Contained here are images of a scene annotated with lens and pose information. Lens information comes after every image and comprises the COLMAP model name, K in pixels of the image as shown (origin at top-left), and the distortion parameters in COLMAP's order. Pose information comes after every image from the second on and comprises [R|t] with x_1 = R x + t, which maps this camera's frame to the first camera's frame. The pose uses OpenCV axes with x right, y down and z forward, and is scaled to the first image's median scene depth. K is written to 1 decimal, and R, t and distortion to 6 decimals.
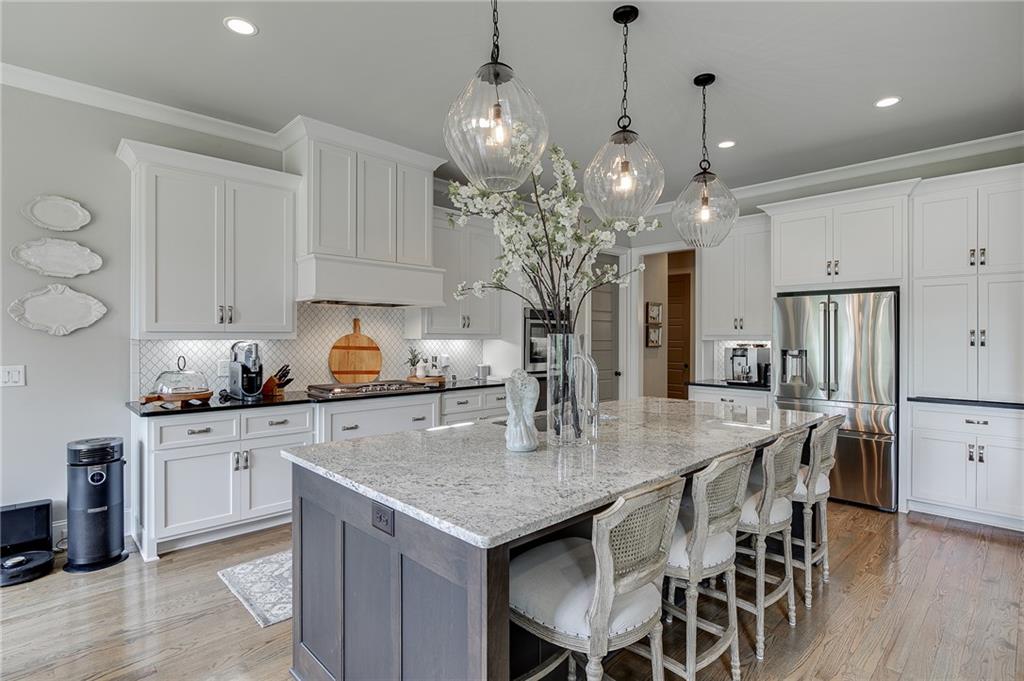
lens RADIAL K [[516.3, 0, 512.0], [0, 516.3, 341.2], [0, 0, 1]] dist [-0.011877, 0.001877]
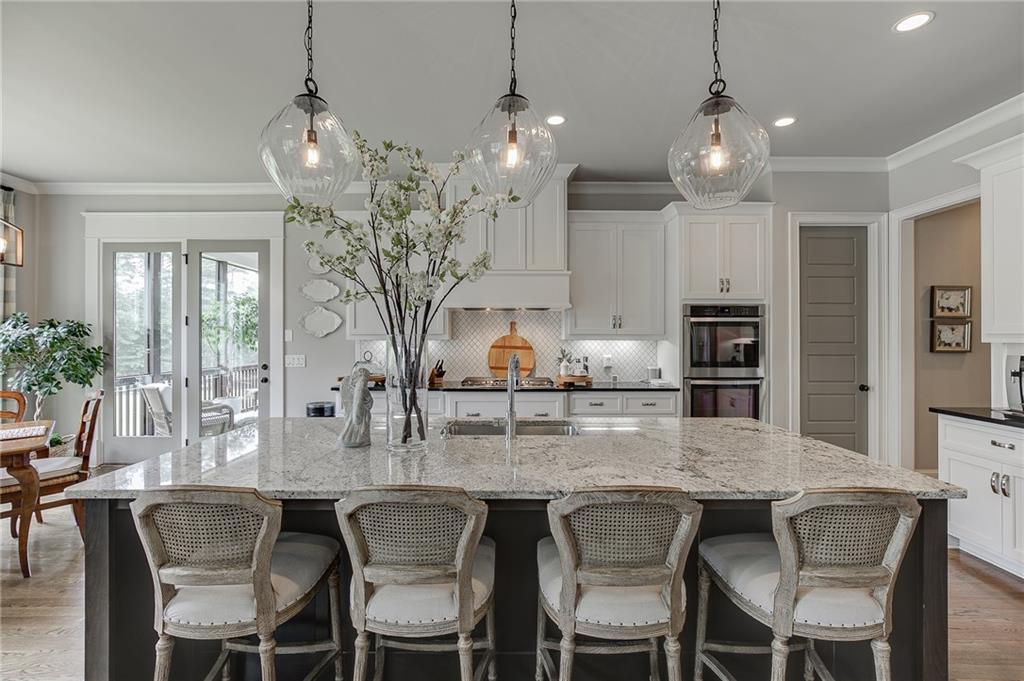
lens RADIAL K [[458.1, 0, 504.1], [0, 458.1, 342.2], [0, 0, 1]] dist [-0.015073, 0.001957]
pose [[0.714972, 0.004789, -0.699137, 0.402538], [-0.004184, 0.999988, 0.002572, -0.001293], [0.699141, 0.001087, 0.714983, 0.255954]]
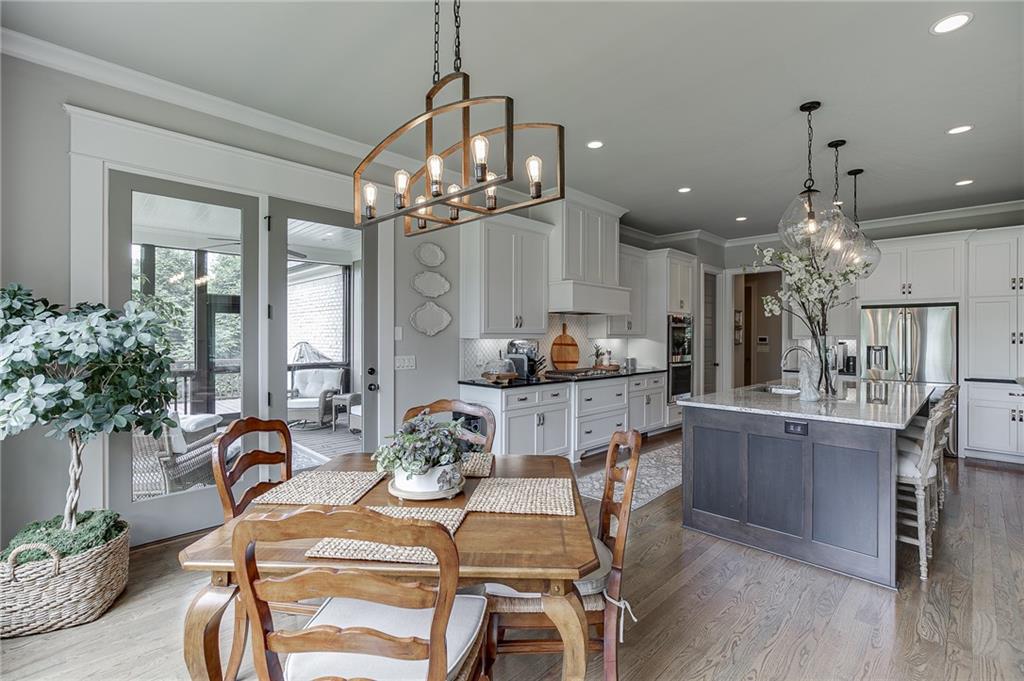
lens RADIAL K [[477.1, 0, 506.8], [0, 477.1, 341.3], [0, 0, 1]] dist [-0.005714, 0.001867]
pose [[0.999862, 0.000979, 0.016595, -0.482608], [-0.001018, 0.999997, 0.002366, 0.000988], [-0.016592, -0.002383, 0.999860, -0.286806]]
